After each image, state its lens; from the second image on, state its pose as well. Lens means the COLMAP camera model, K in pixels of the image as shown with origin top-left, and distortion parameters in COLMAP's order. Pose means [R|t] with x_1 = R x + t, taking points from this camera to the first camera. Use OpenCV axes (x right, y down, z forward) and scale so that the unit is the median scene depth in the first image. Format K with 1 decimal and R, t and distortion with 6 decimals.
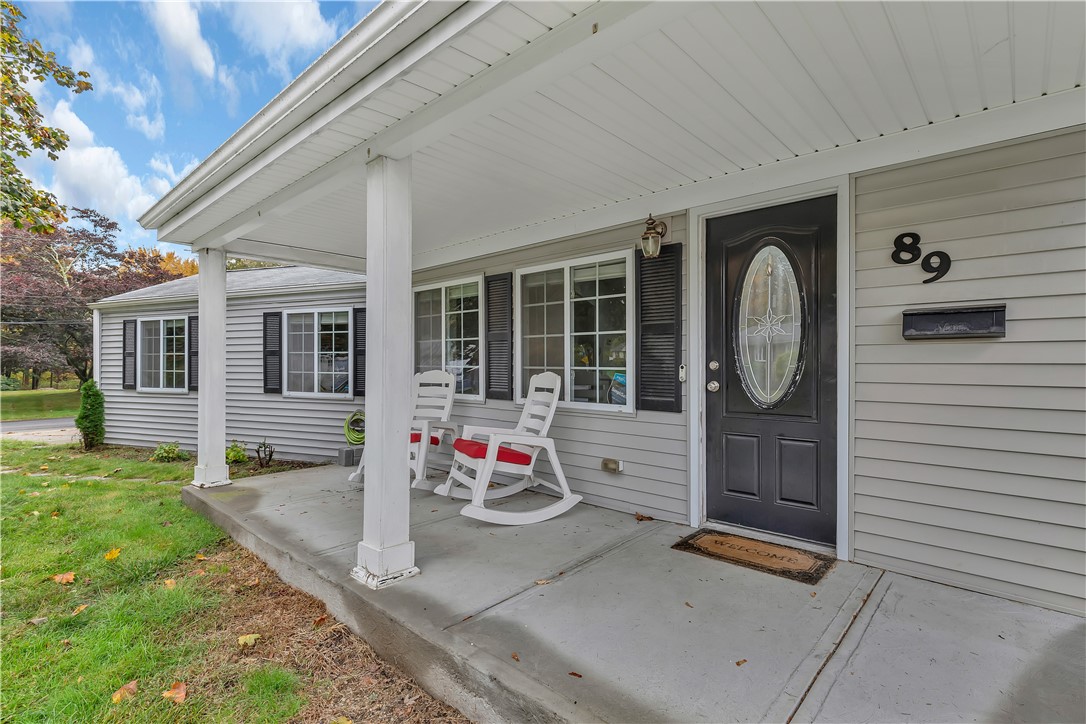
lens RADIAL K [[516.1, 0, 539.6], [0, 516.1, 362.0], [0, 0, 1]] dist [0.002412, -0.000156]
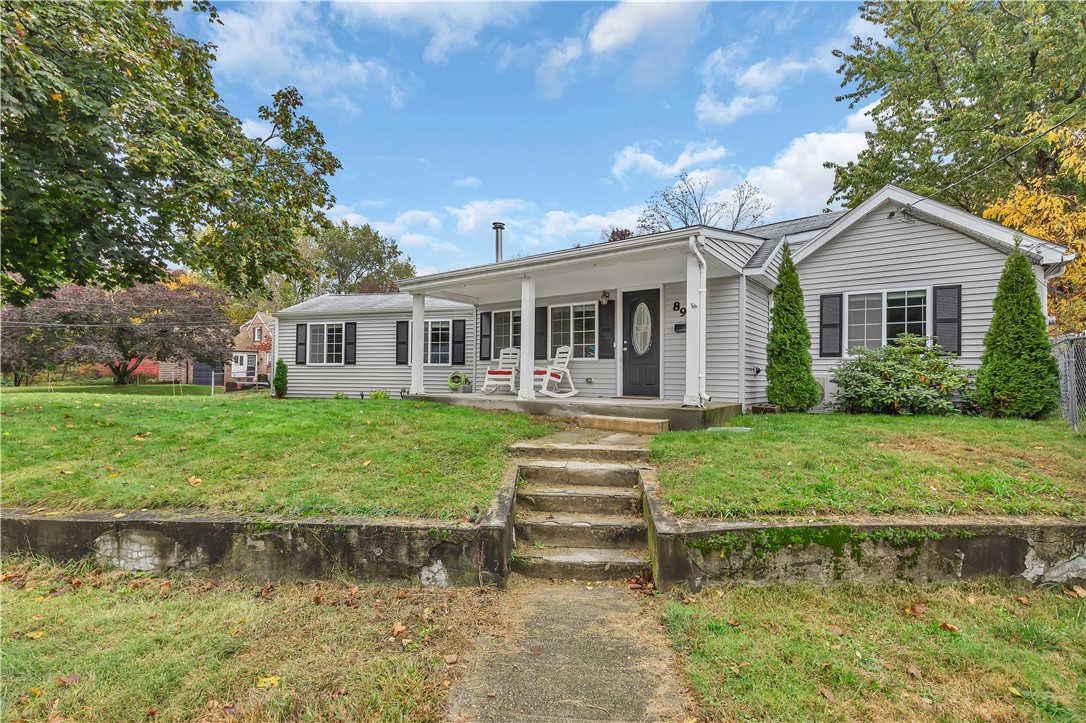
lens RADIAL K [[489.8, 0, 540.9], [0, 489.8, 364.1], [0, 0, 1]] dist [0.016372, -0.000616]
pose [[0.995540, 0.010027, 0.093807, -0.343753], [-0.008431, 0.999813, -0.017391, 0.158404], [-0.093963, 0.016523, 0.995439, -1.486357]]
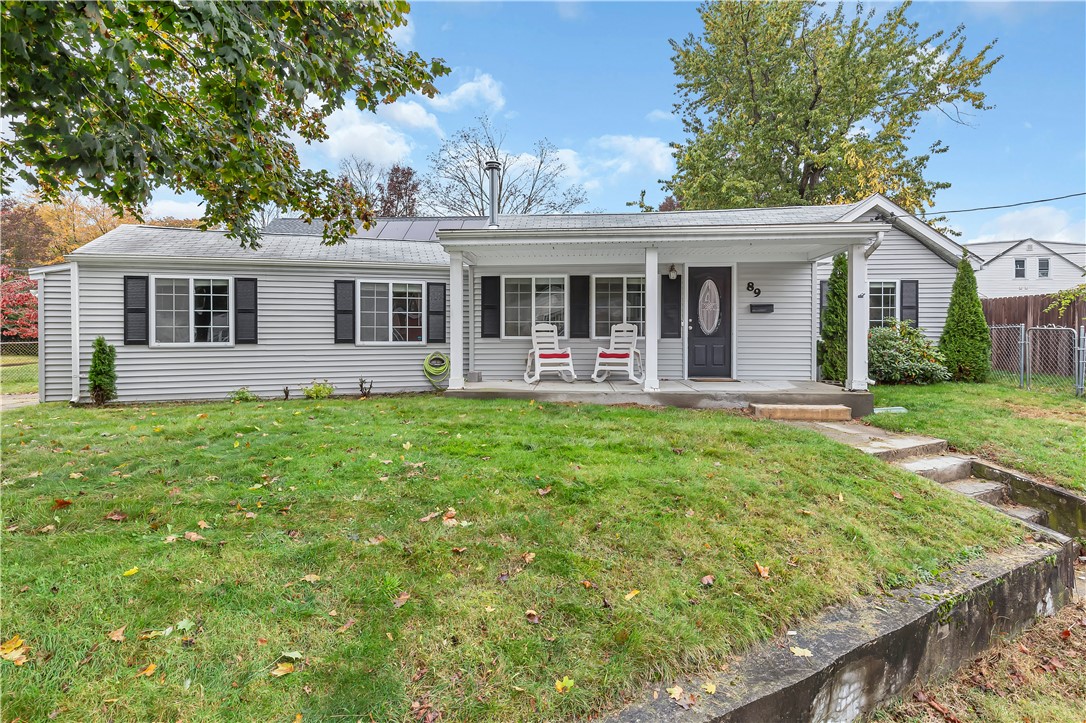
lens RADIAL K [[560.0, 0, 535.2], [0, 560.0, 324.5], [0, 0, 1]] dist [0.011346, 0.001186]
pose [[0.781454, 0.004043, 0.623950, -1.886982], [-0.000498, 0.999983, -0.005856, 0.040303], [-0.623962, 0.004265, 0.781443, -0.715036]]
